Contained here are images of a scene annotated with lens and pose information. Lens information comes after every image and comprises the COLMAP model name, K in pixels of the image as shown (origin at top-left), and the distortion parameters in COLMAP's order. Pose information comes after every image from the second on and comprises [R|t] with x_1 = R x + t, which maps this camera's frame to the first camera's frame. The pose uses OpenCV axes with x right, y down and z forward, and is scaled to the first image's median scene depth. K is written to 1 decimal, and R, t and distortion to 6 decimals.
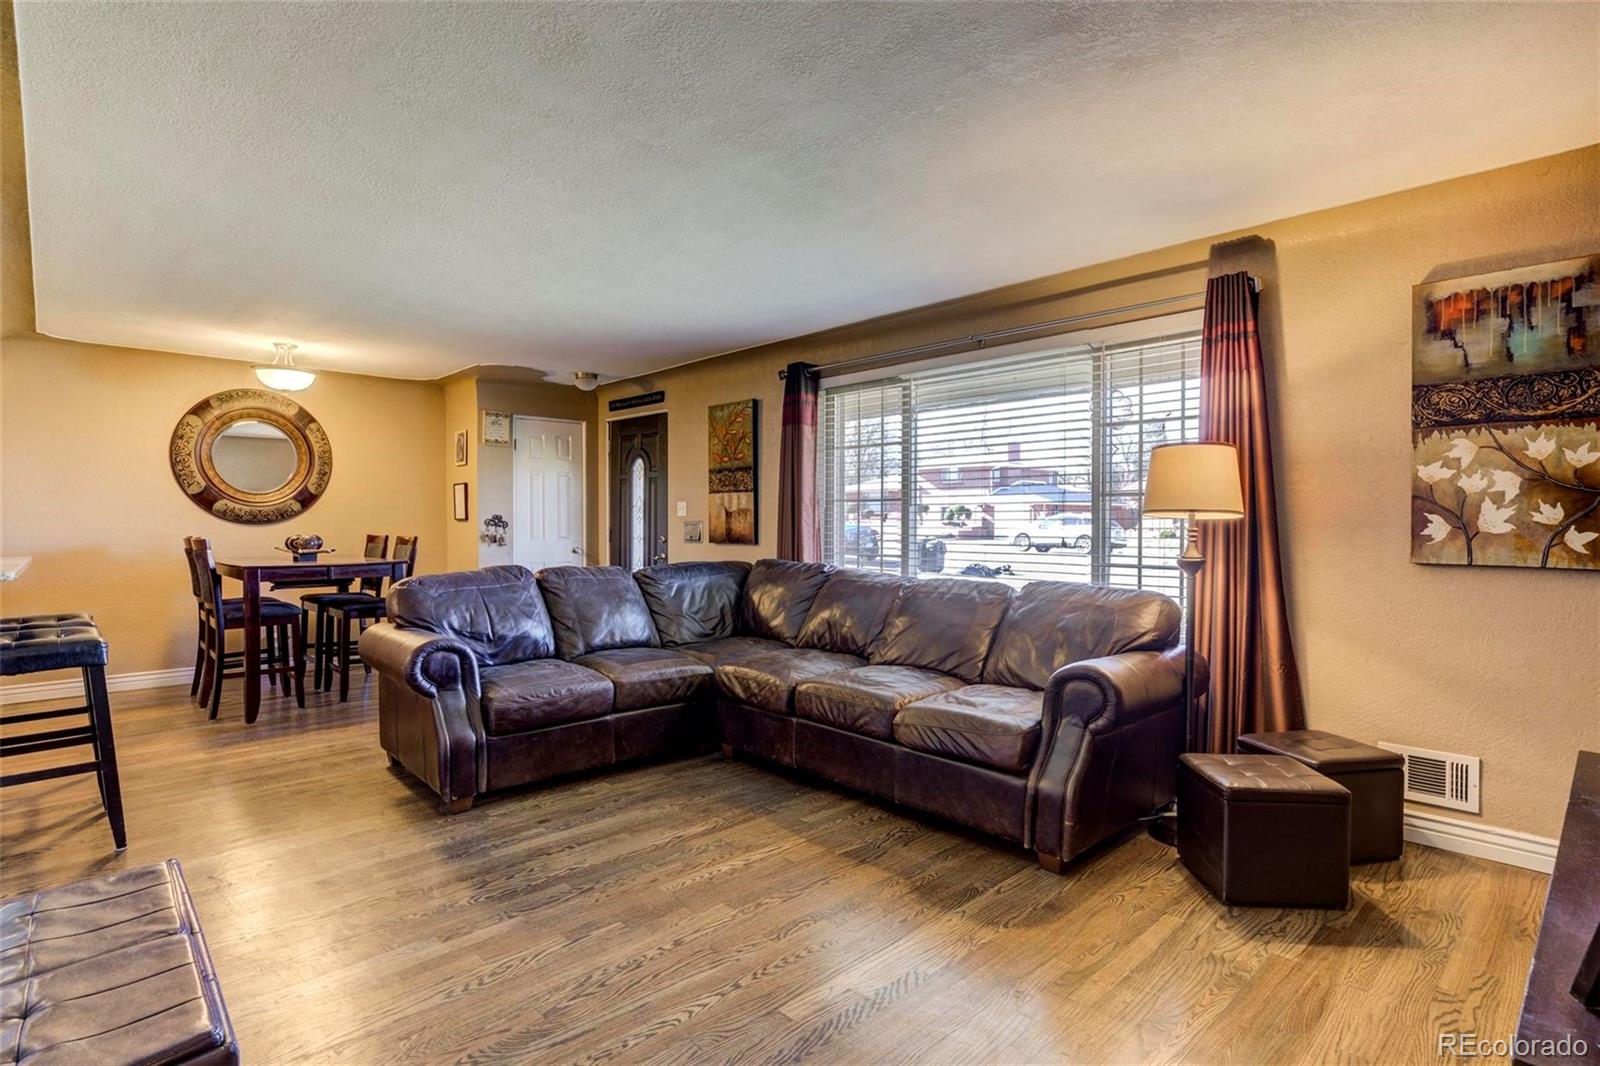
lens RADIAL K [[779.7, 0, 800.0], [0, 779.7, 533.0], [0, 0, 1]] dist [-0.000697, 0.000571]
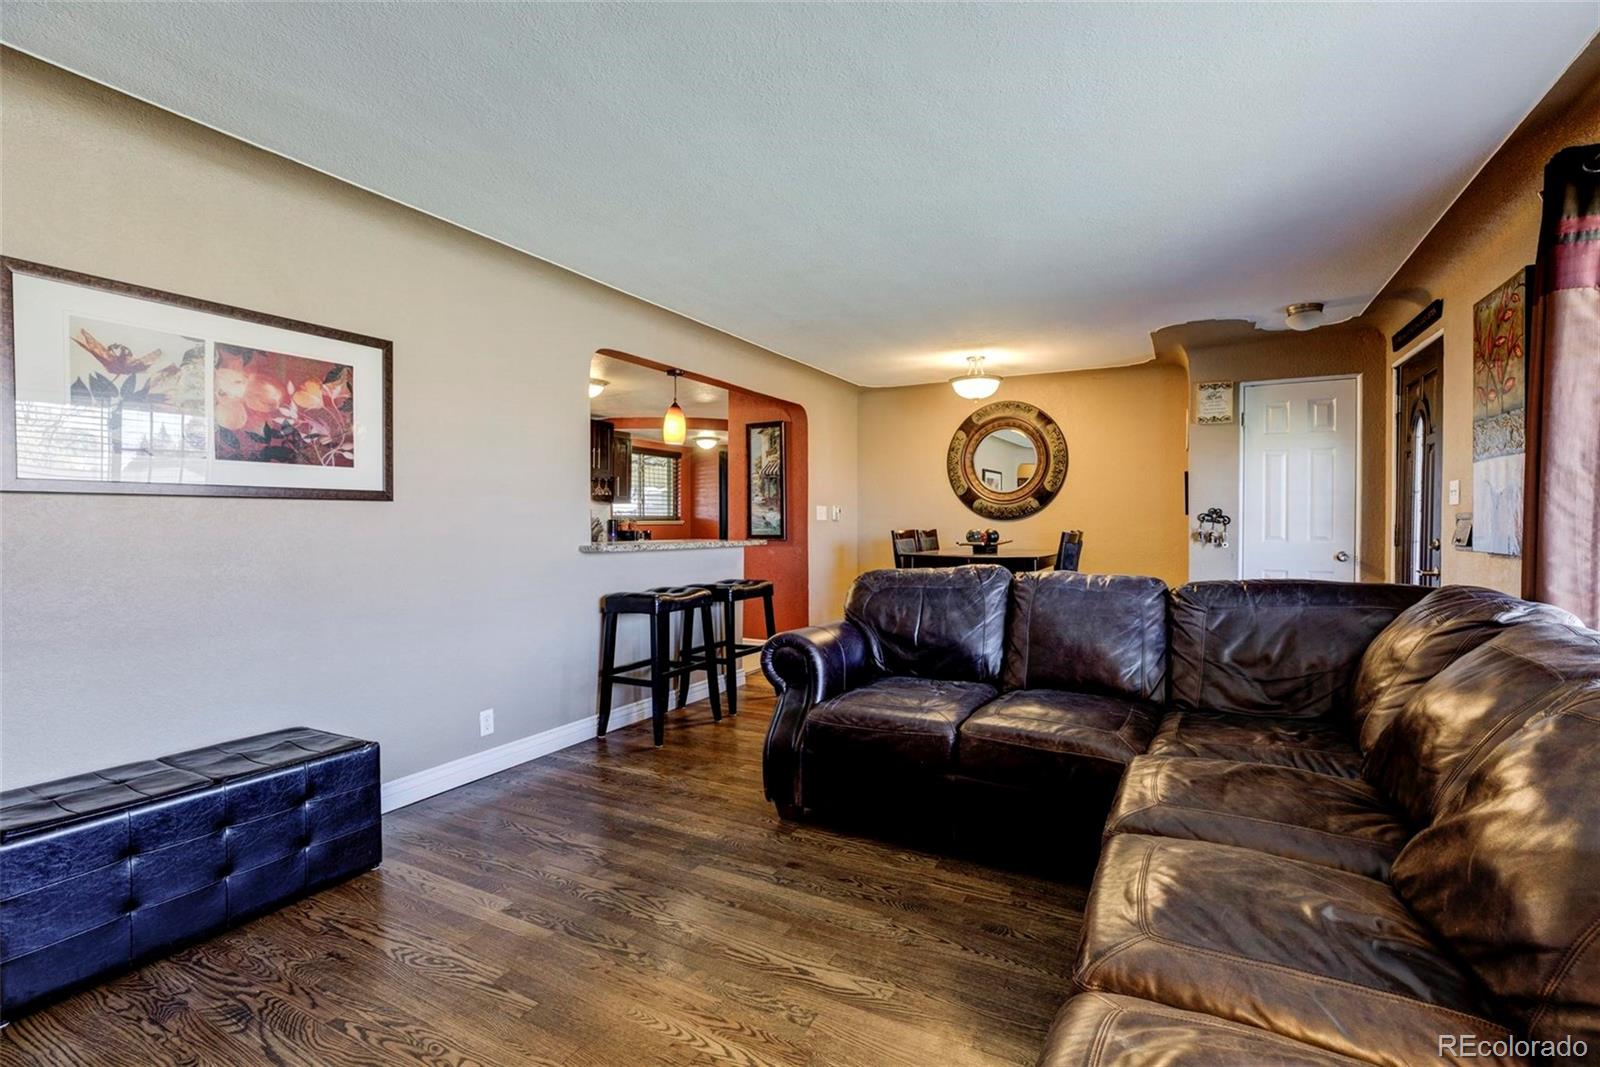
lens RADIAL K [[724.7, 0, 800.0], [0, 724.7, 533.5], [0, 0, 1]] dist [-0.017765, 0.000225]
pose [[0.325798, 0.015910, -0.945306, 0.203688], [-0.014376, 0.999826, 0.011873, 0.000412], [0.945330, 0.009721, 0.325970, 0.373841]]
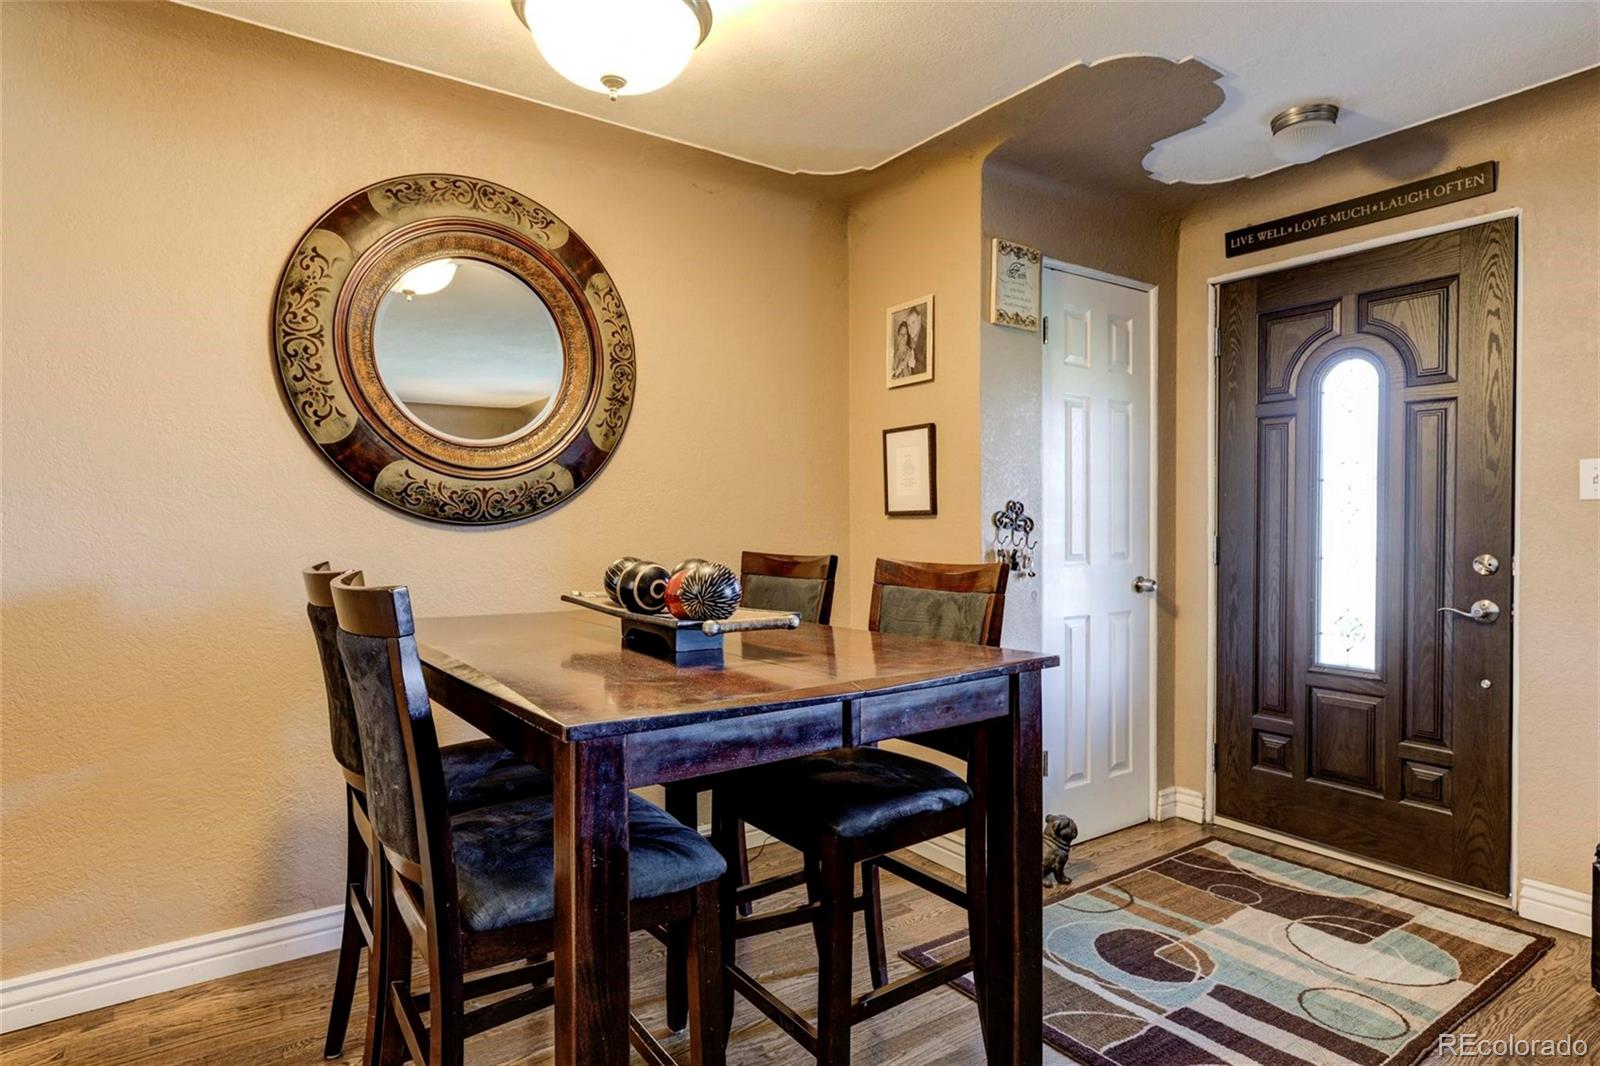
lens RADIAL K [[883.6, 0, 836.2], [0, 883.6, 529.3], [0, 0, 1]] dist [-0.005947, -0.000449]
pose [[0.992208, -0.002984, -0.124561, -0.464066], [0.002101, 0.999972, -0.007216, -0.005816], [0.124579, 0.006898, 0.992186, 0.585931]]
